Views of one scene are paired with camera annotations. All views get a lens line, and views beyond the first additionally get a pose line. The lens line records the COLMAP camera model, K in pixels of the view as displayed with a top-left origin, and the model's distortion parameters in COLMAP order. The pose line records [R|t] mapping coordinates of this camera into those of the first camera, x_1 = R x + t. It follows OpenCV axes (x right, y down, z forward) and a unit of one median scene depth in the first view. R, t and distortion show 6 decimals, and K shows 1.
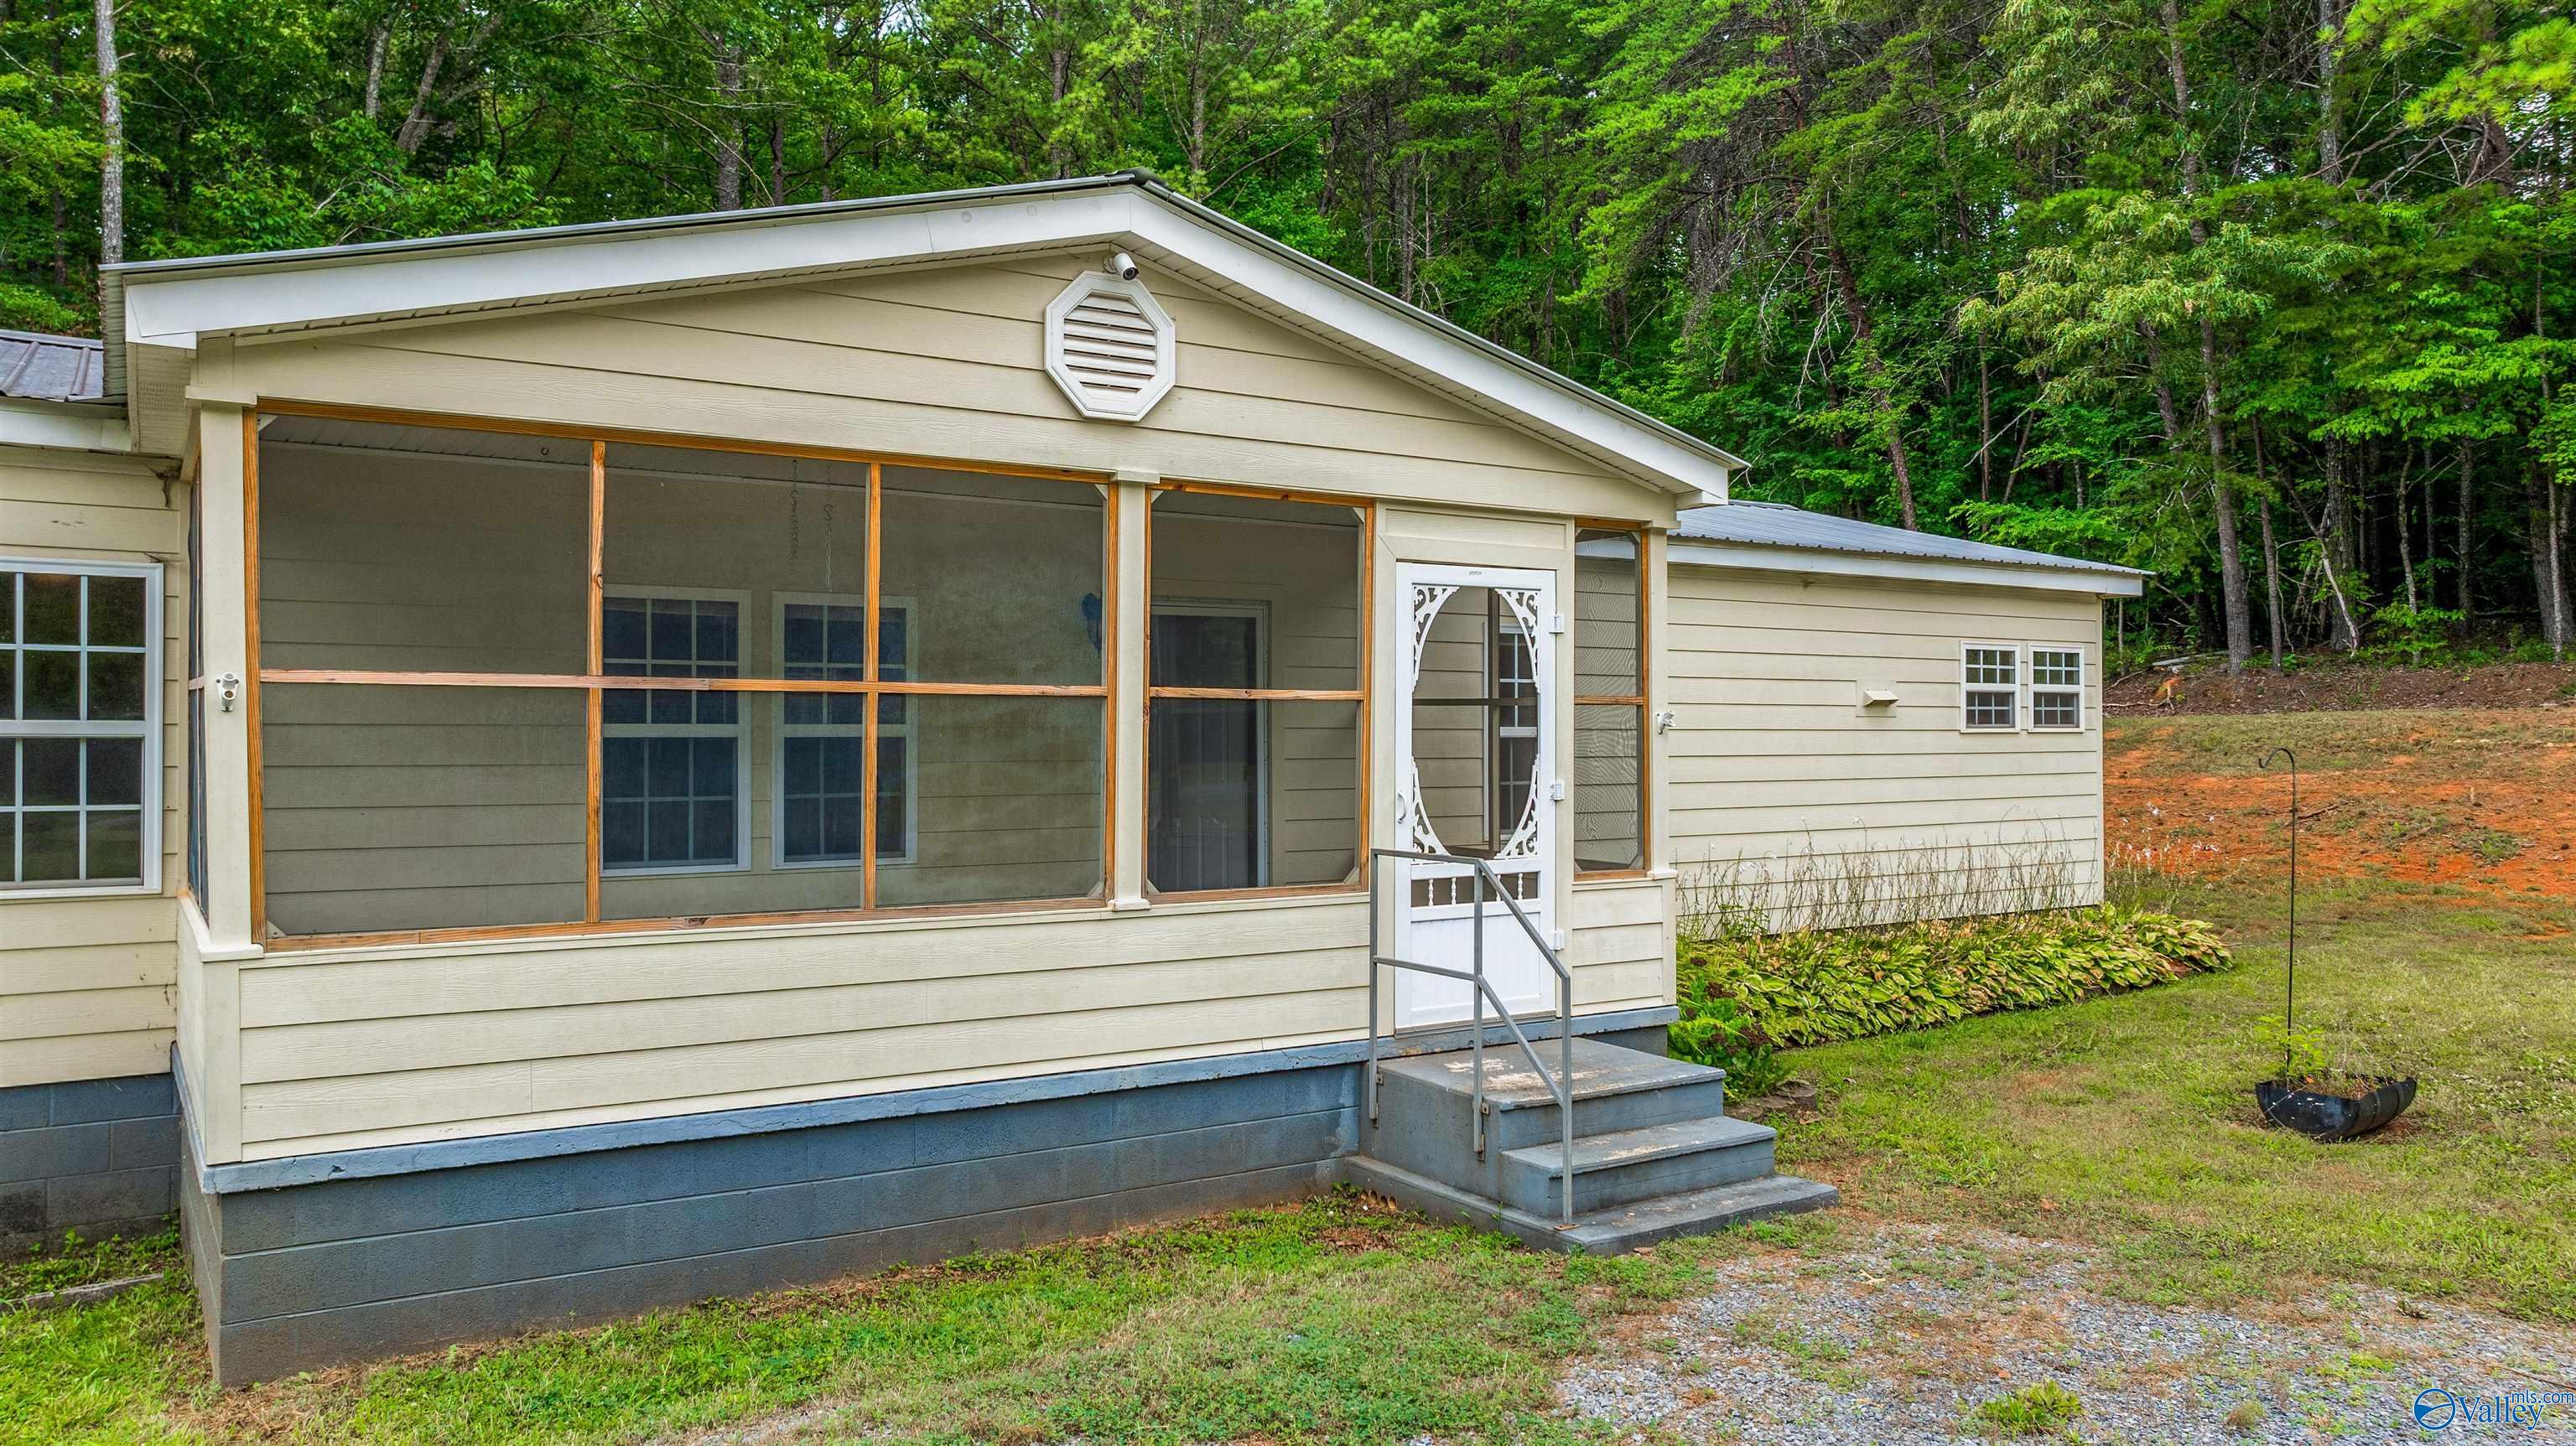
lens RADIAL K [[1813.4, 0, 1300.6], [0, 1813.4, 702.1], [0, 0, 1]] dist [-0.009200, -0.001097]
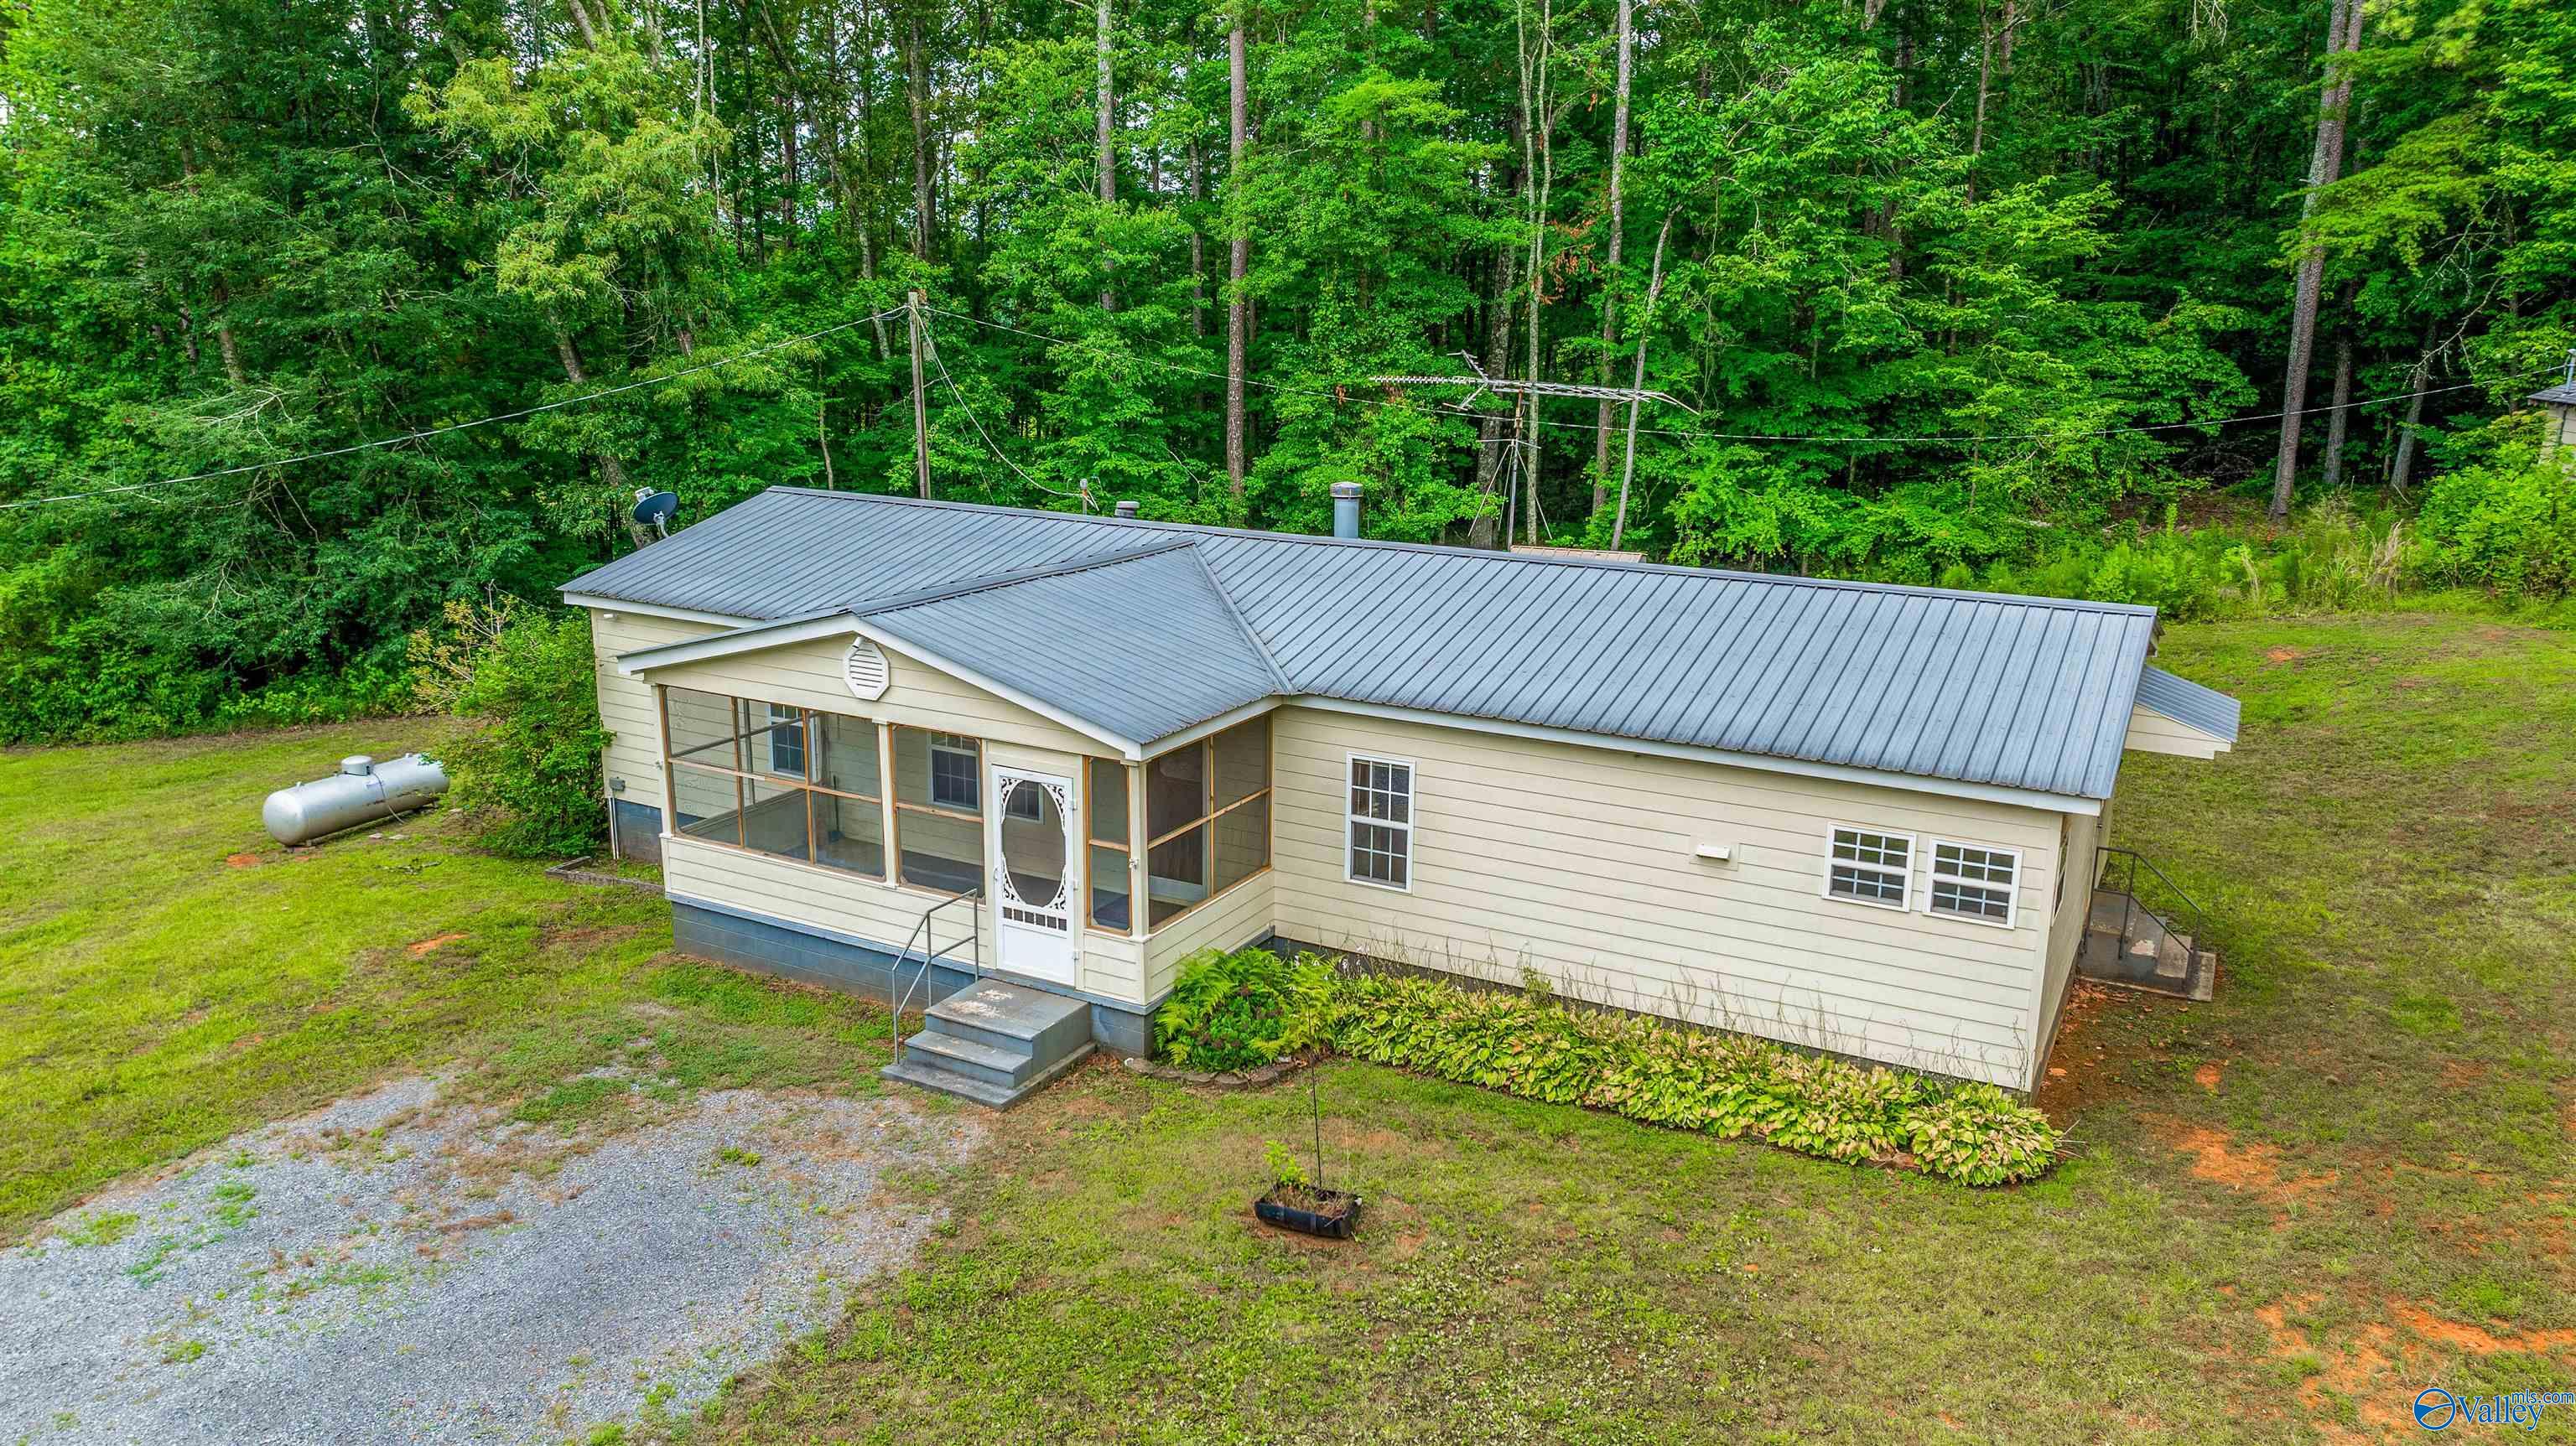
lens RADIAL K [[1816.7, 0, 1293.6], [0, 1816.7, 700.4], [0, 0, 1]] dist [-0.019286, 0.001987]
pose [[0.473725, 0.208316, -0.855681, 1.252338], [-0.003189, 0.972021, 0.234874, -0.402620], [0.880667, -0.108537, 0.461134, 0.199747]]
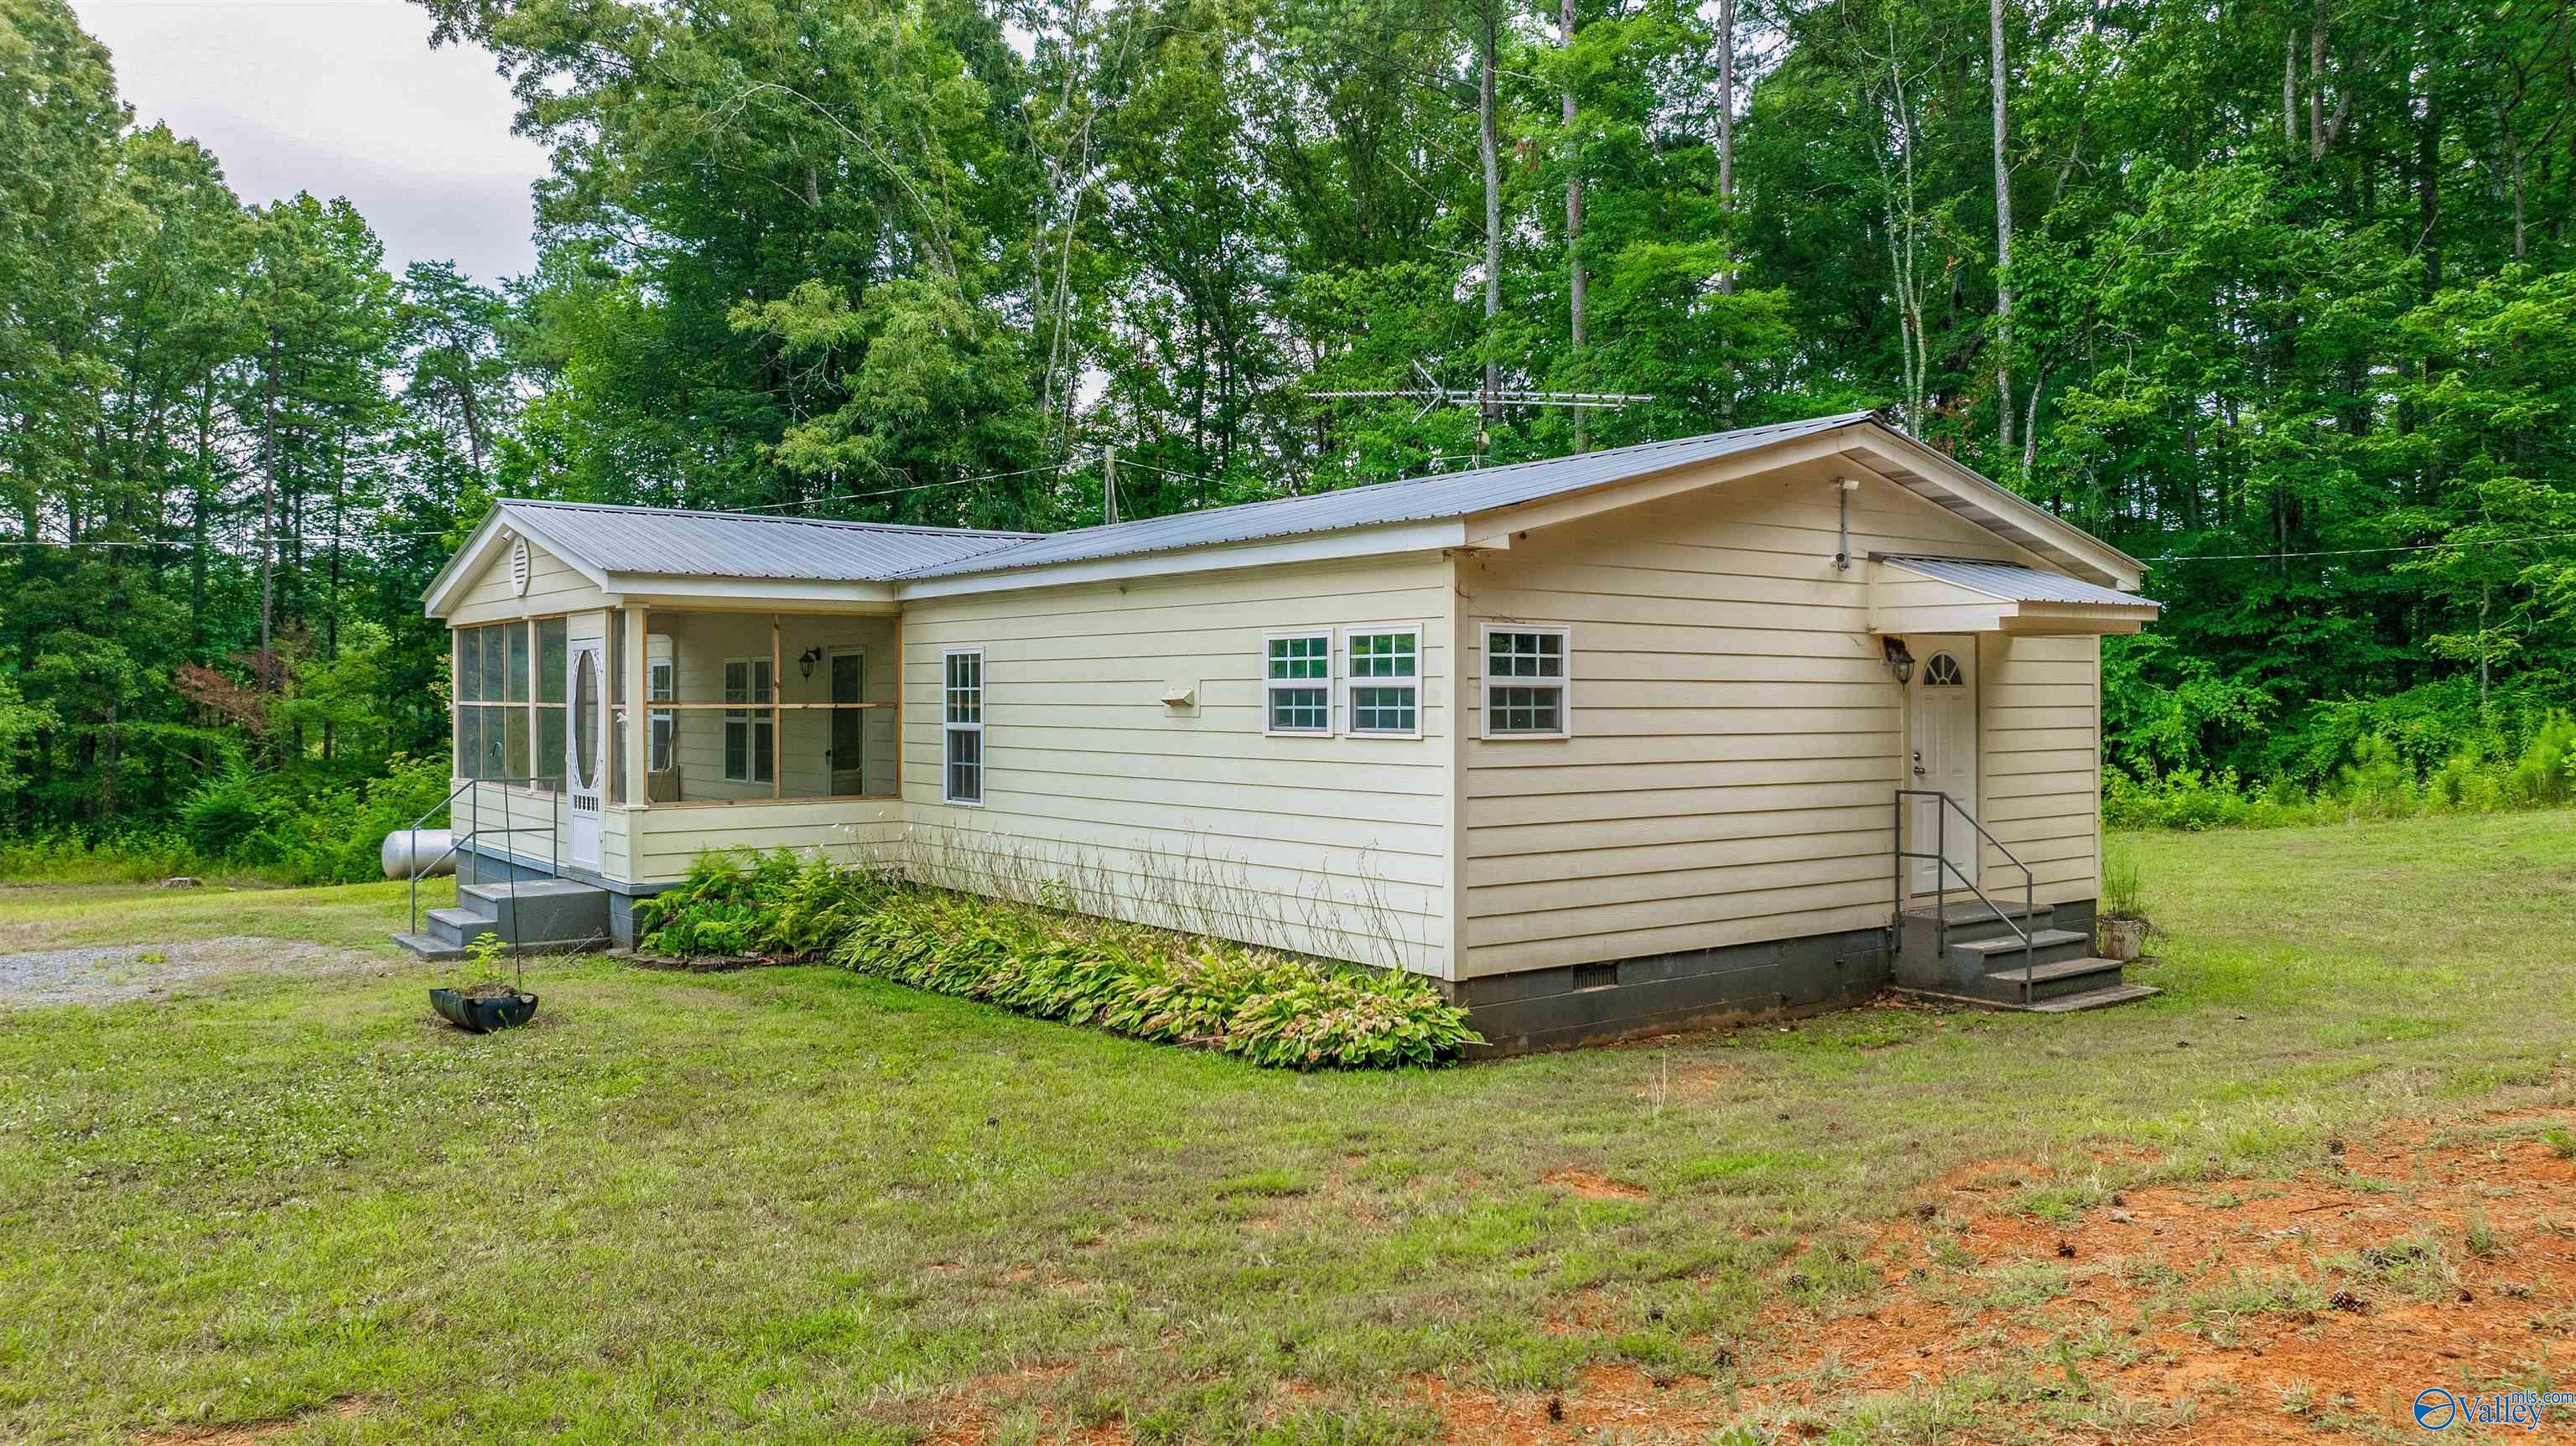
lens RADIAL K [[1816.7, 0, 1293.6], [0, 1816.7, 700.4], [0, 0, 1]] dist [-0.019286, 0.001987]
pose [[0.070749, 0.000924, -0.997494, 1.335497], [0.013109, 0.999912, 0.001856, -0.001727], [0.997408, -0.013207, 0.070731, 1.023138]]
